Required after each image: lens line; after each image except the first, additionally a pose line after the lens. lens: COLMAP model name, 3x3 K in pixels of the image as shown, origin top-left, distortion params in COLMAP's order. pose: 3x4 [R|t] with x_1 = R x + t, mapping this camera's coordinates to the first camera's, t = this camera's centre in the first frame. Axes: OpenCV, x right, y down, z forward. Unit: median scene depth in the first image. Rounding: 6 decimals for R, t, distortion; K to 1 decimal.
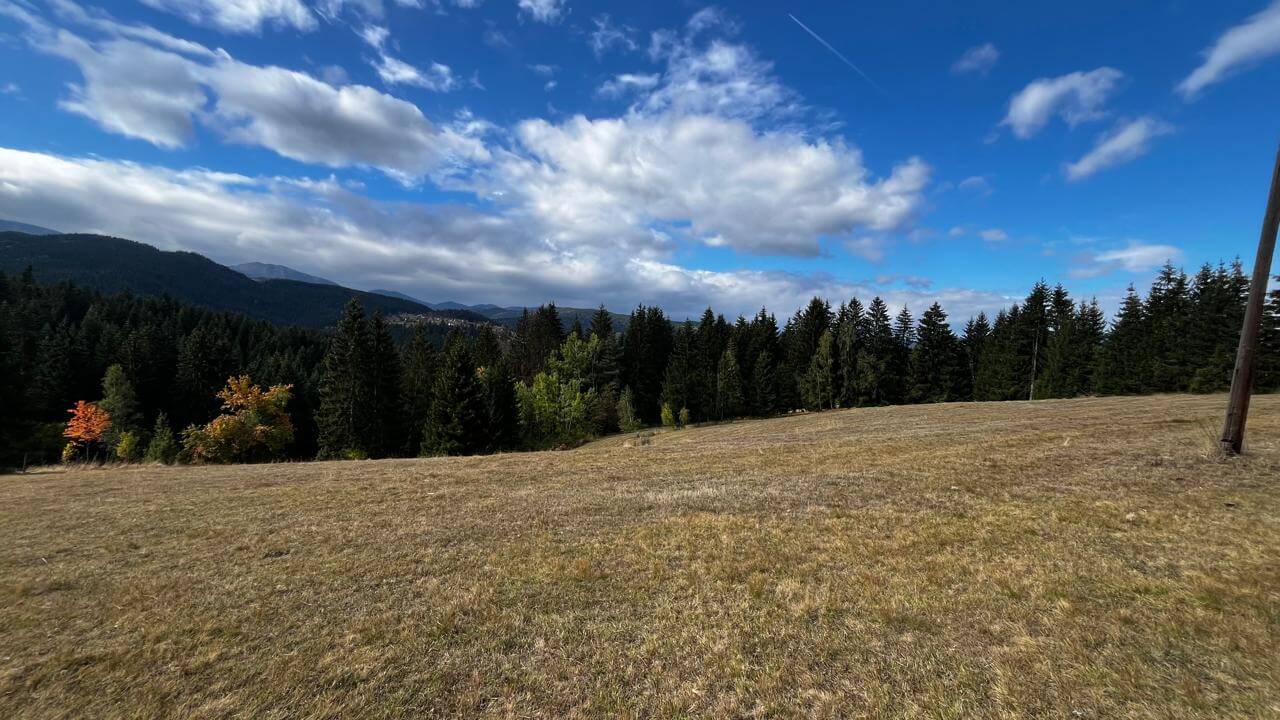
lens RADIAL K [[518.6, 0, 638.2], [0, 518.6, 357.4], [0, 0, 1]] dist [0.000657, -0.000361]
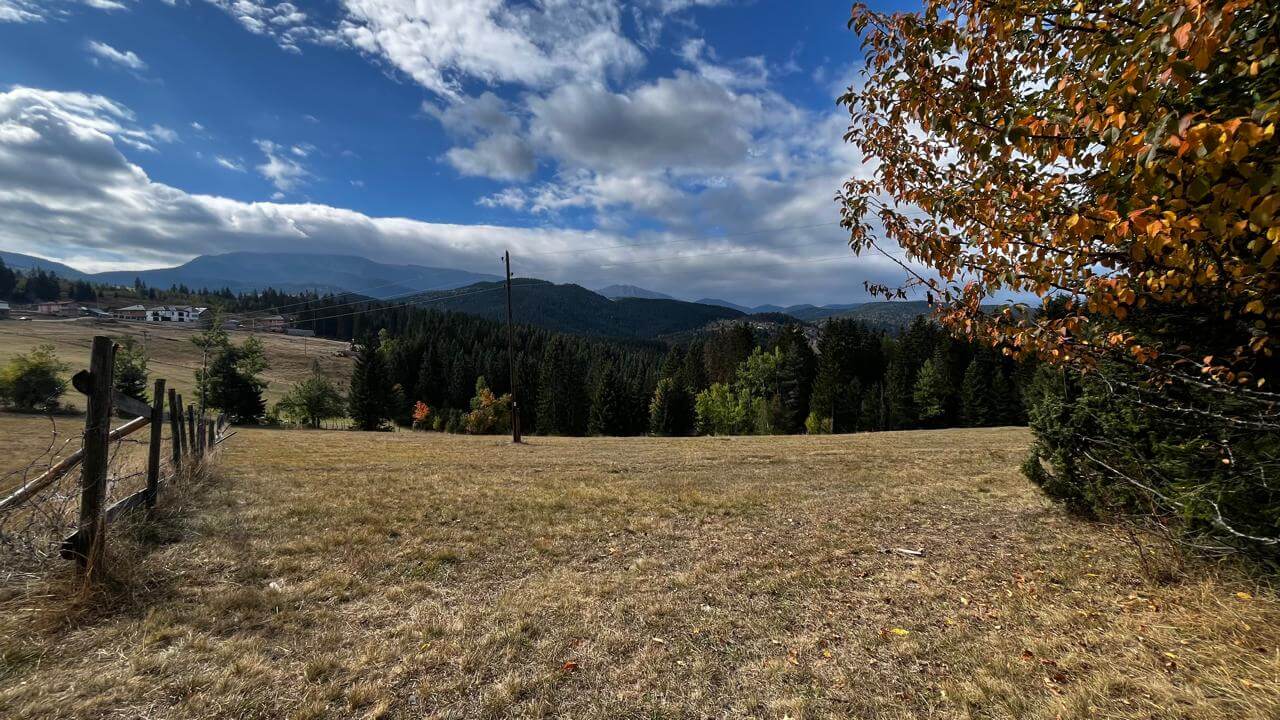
lens RADIAL K [[518.4, 0, 637.3], [0, 518.4, 365.6], [0, 0, 1]] dist [0.001037, -0.000031]
pose [[0.827322, -0.010129, -0.561637, 1.717337], [0.018358, 0.999791, 0.009011, -0.128088], [0.561428, -0.017766, 0.827335, -0.513989]]
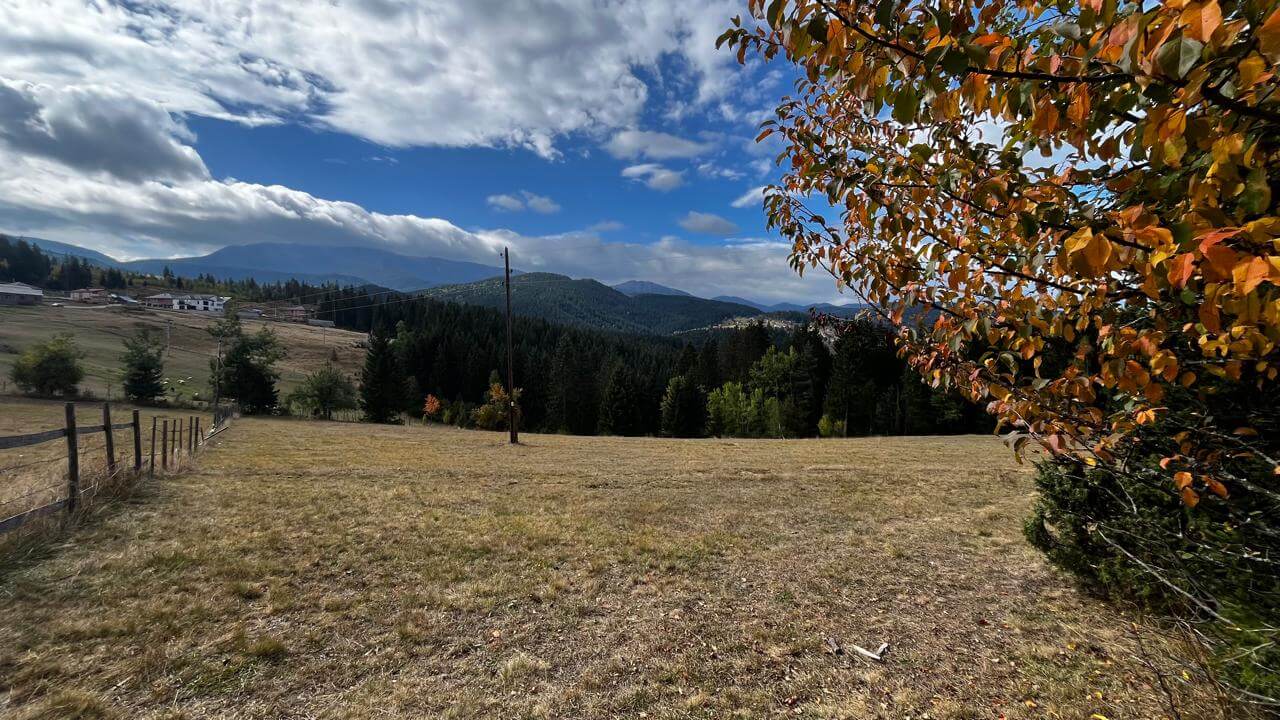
lens RADIAL K [[517.9, 0, 637.8], [0, 517.9, 366.0], [0, 0, 1]] dist [0.000629, -0.000188]
pose [[0.810803, 0.011158, -0.585213, 1.725863], [-0.001017, 0.999844, 0.017654, -0.142203], [0.585318, -0.013718, 0.810688, -0.456031]]
